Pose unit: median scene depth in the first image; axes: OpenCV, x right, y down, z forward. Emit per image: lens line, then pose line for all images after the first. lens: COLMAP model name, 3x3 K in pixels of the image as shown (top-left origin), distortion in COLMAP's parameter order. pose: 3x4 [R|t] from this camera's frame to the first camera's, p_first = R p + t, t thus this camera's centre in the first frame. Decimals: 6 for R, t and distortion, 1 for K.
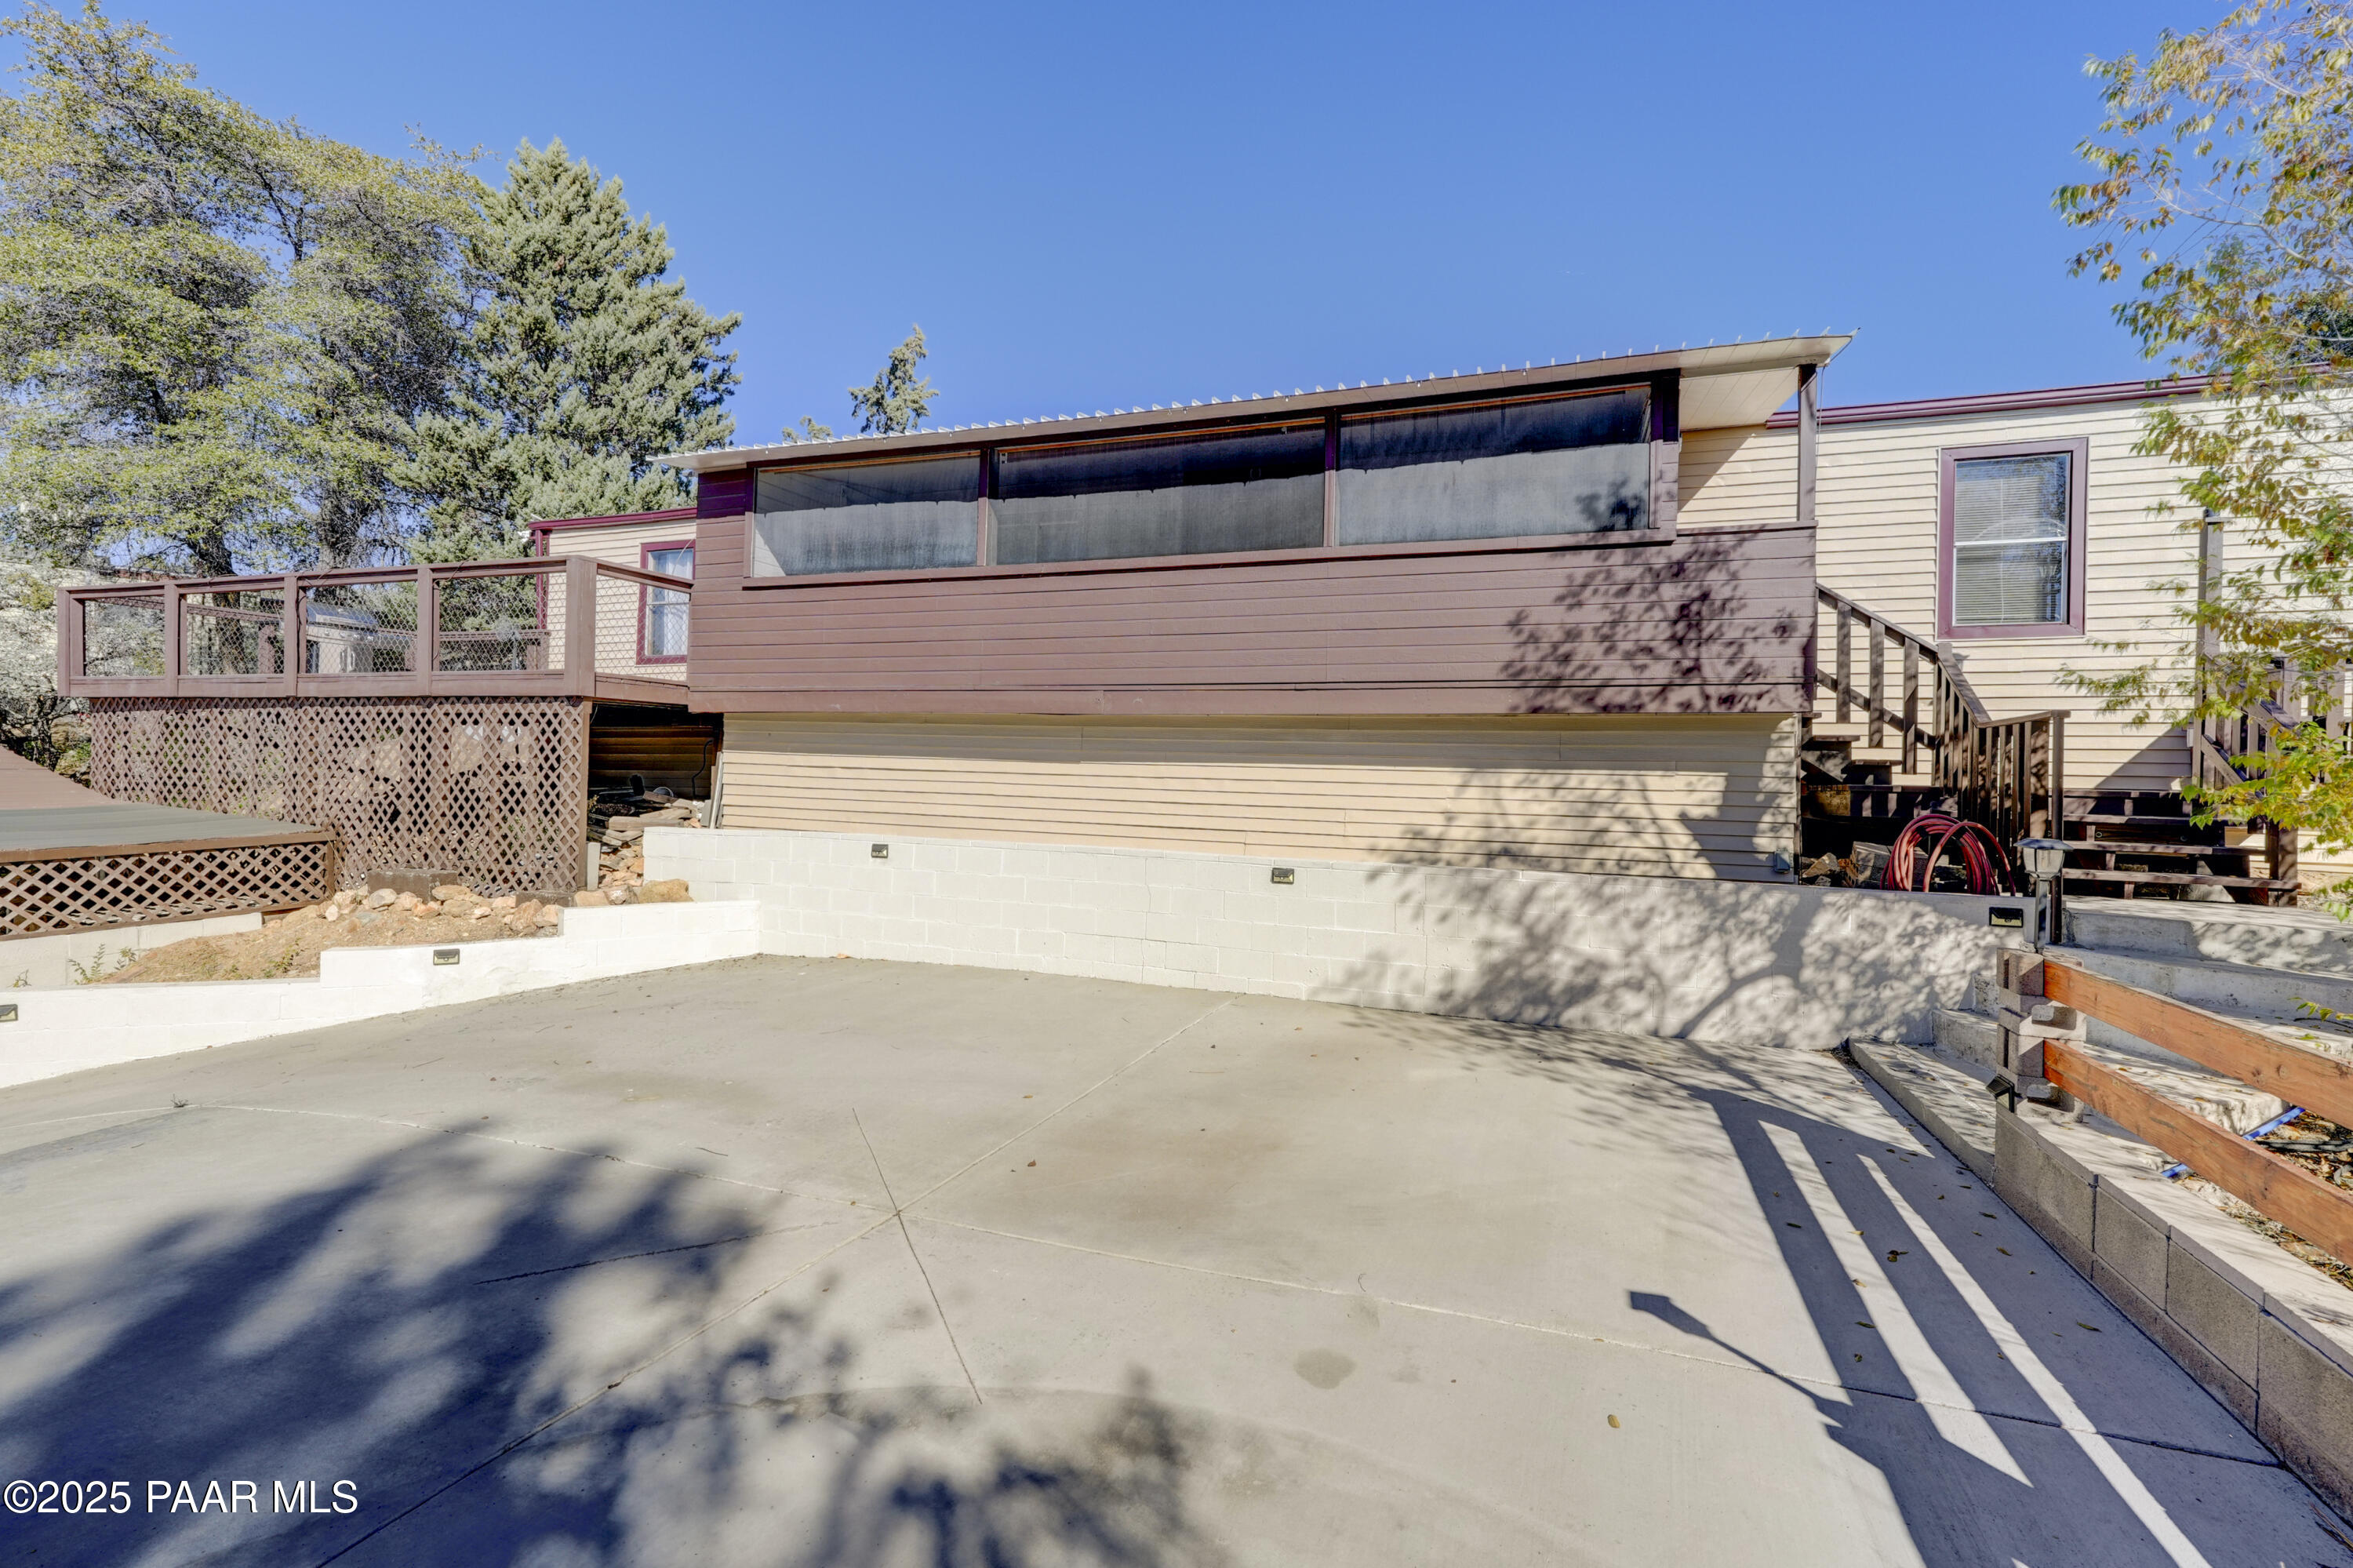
lens RADIAL K [[1068.0, 0, 1172.8], [0, 1068.0, 769.2], [0, 0, 1]] dist [-0.012438, 0.013061]
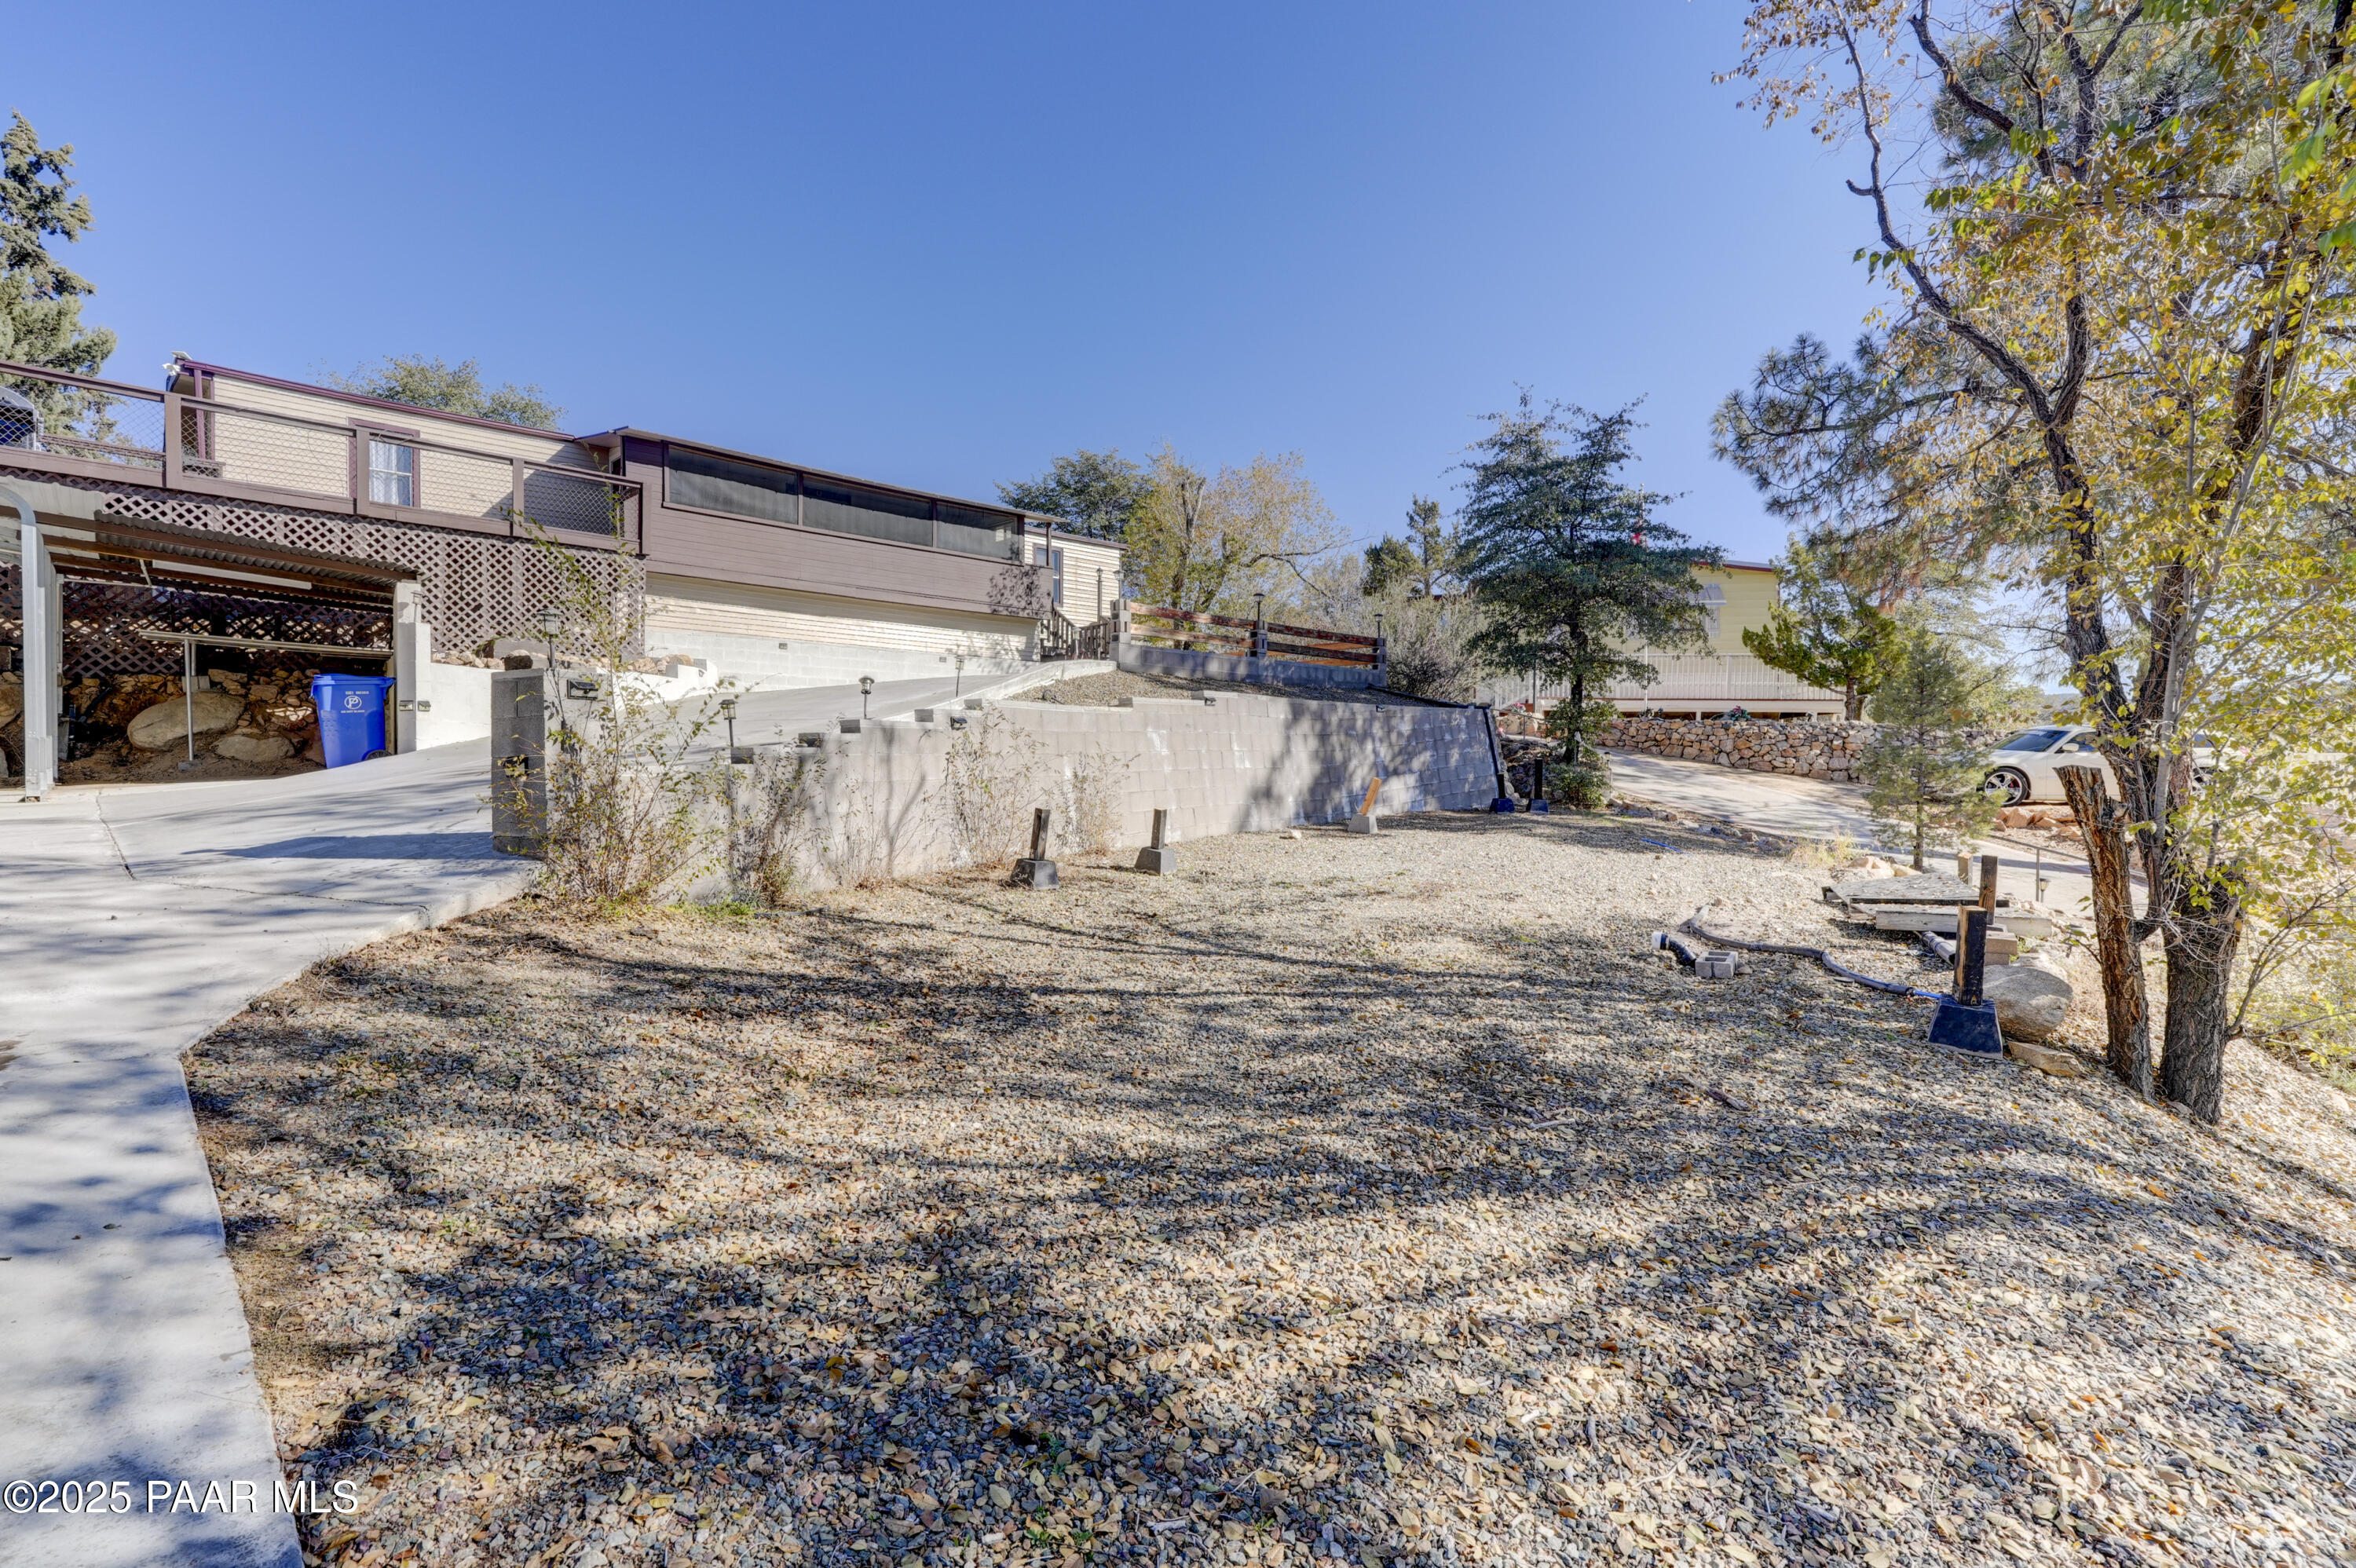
lens RADIAL K [[1069.2, 0, 1174.3], [0, 1069.2, 769.2], [0, 0, 1]] dist [-0.012438, 0.013061]
pose [[0.439710, -0.026913, 0.897736, -2.263351], [-0.005625, 0.999449, 0.032717, 0.302287], [-0.898122, -0.019436, 0.439317, -0.883515]]
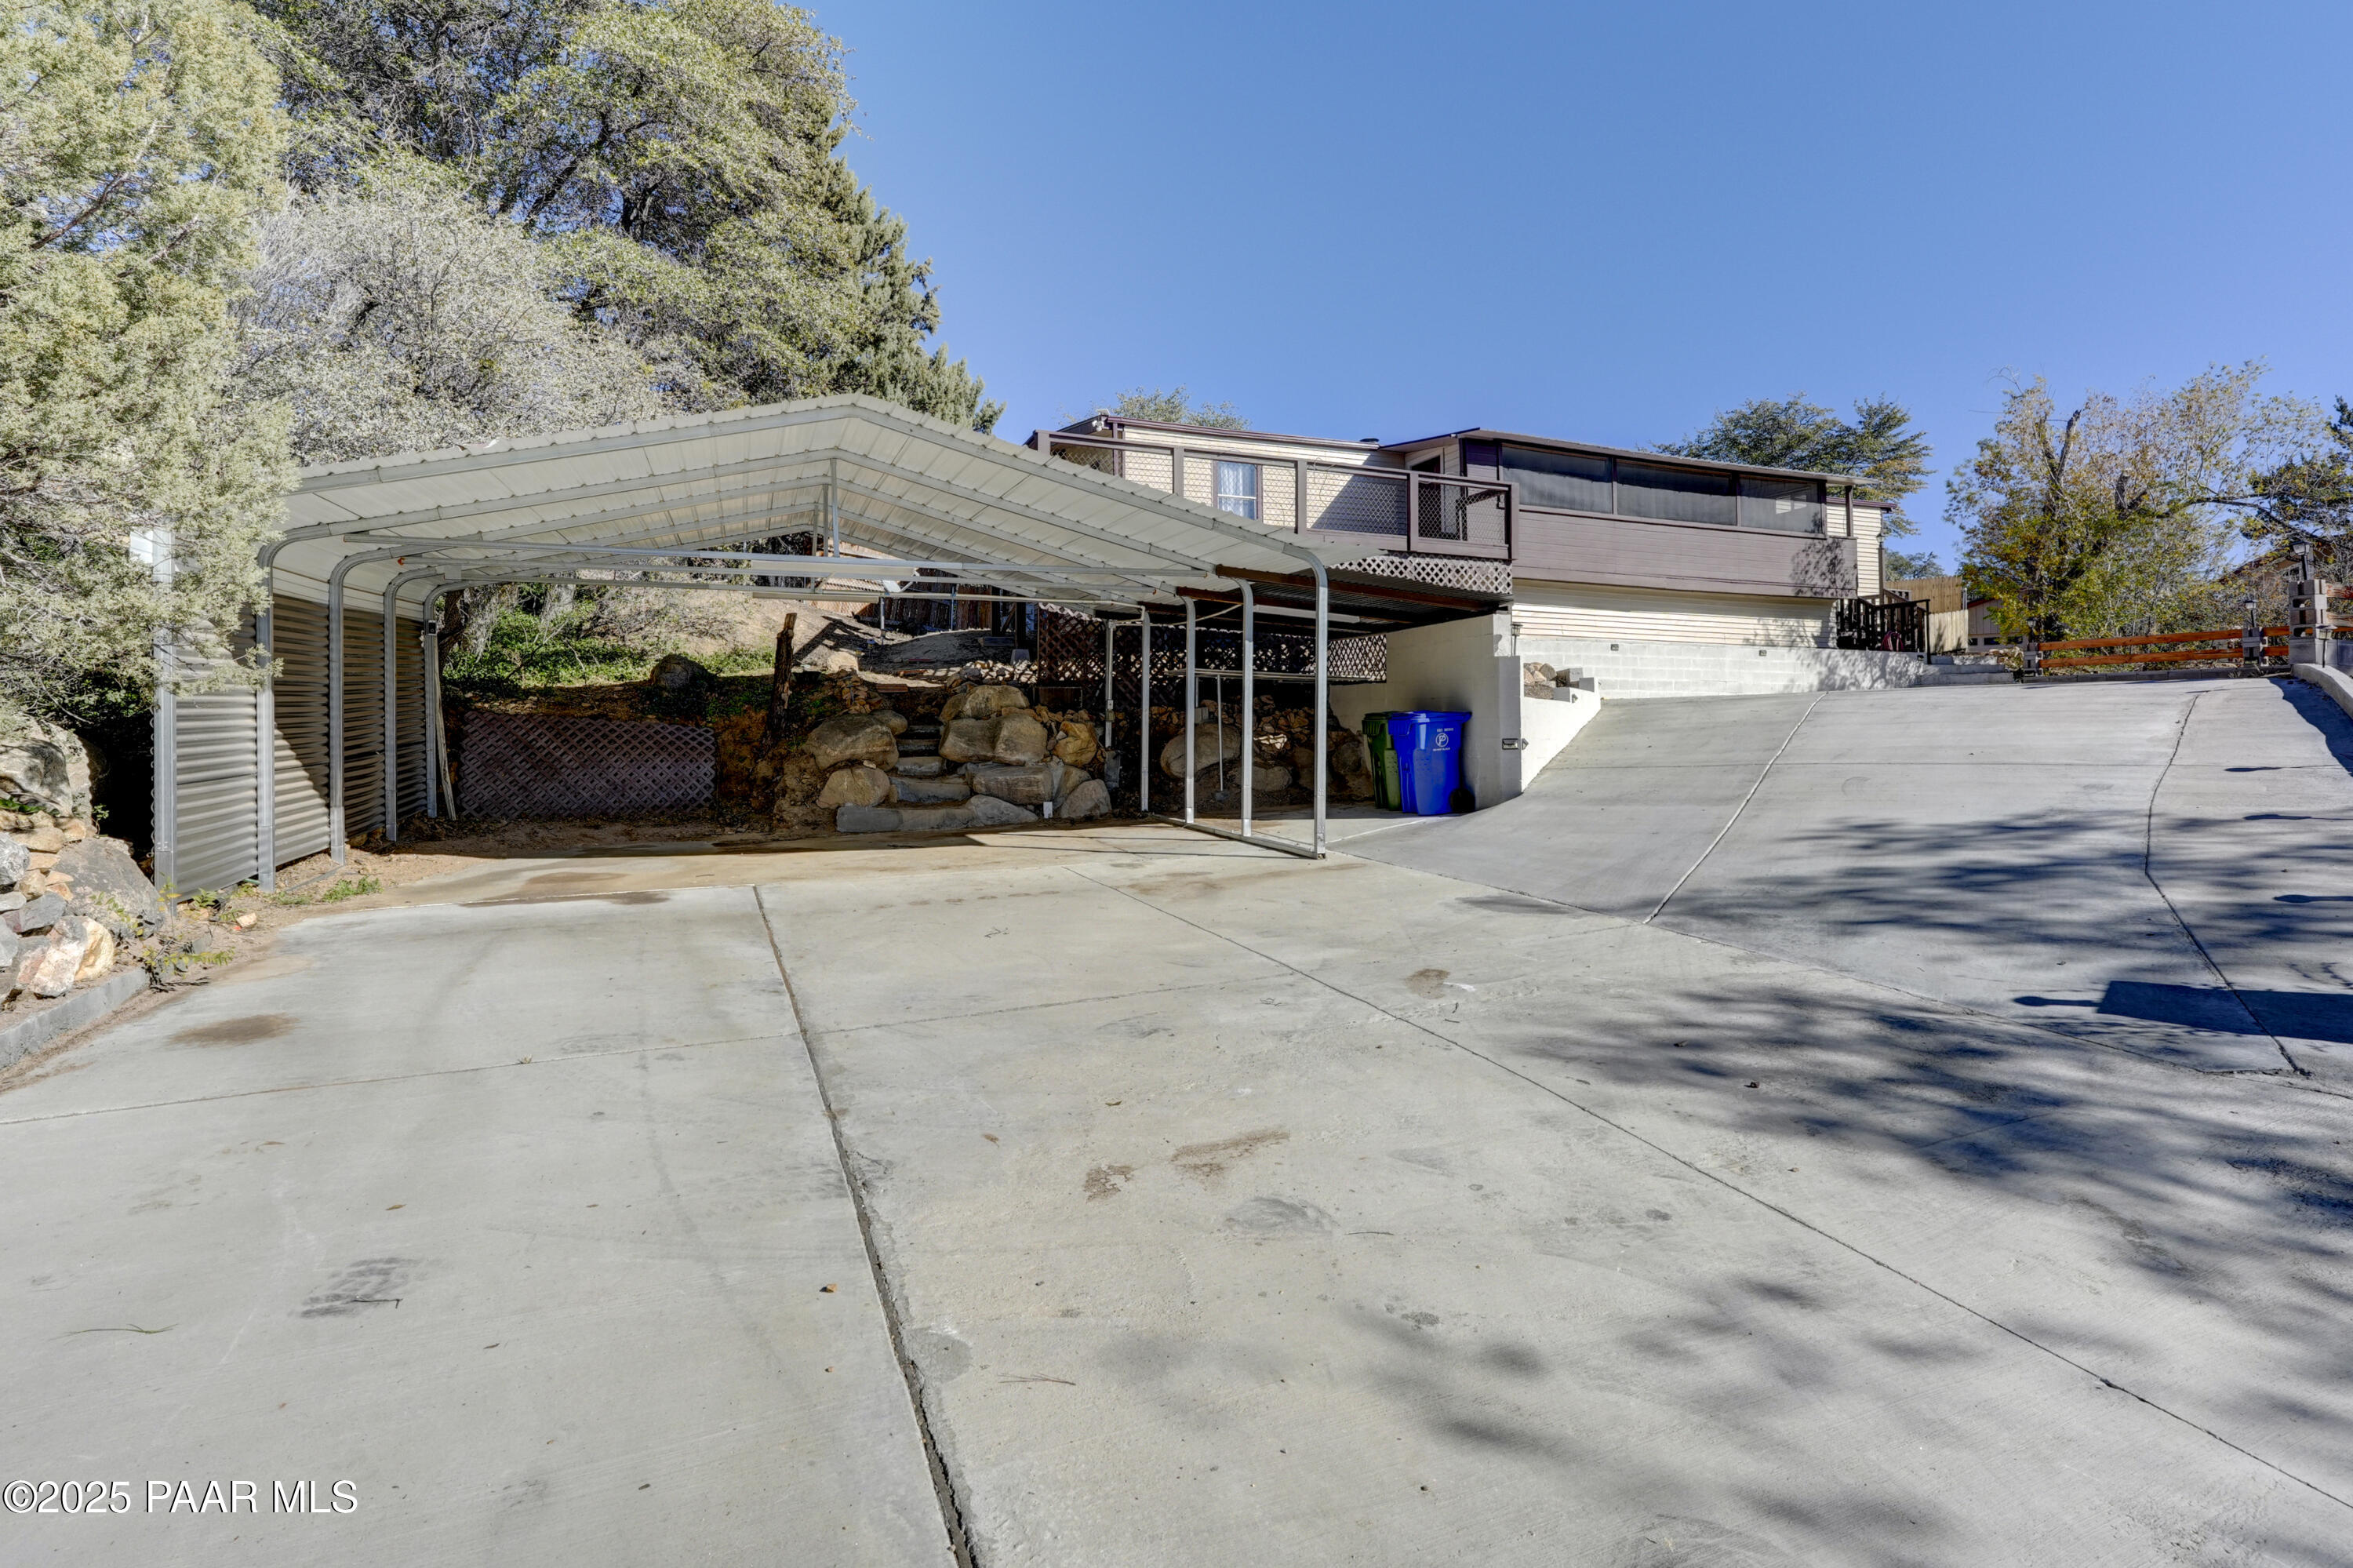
lens RADIAL K [[1083.9, 0, 1182.3], [0, 1083.9, 684.9], [0, 0, 1]] dist [-0.000105, 0.000064]
pose [[0.744877, 0.003692, 0.667191, -2.673143], [0.012733, 0.999724, -0.019748, 0.211013], [-0.667080, 0.023205, 0.744625, -0.020344]]
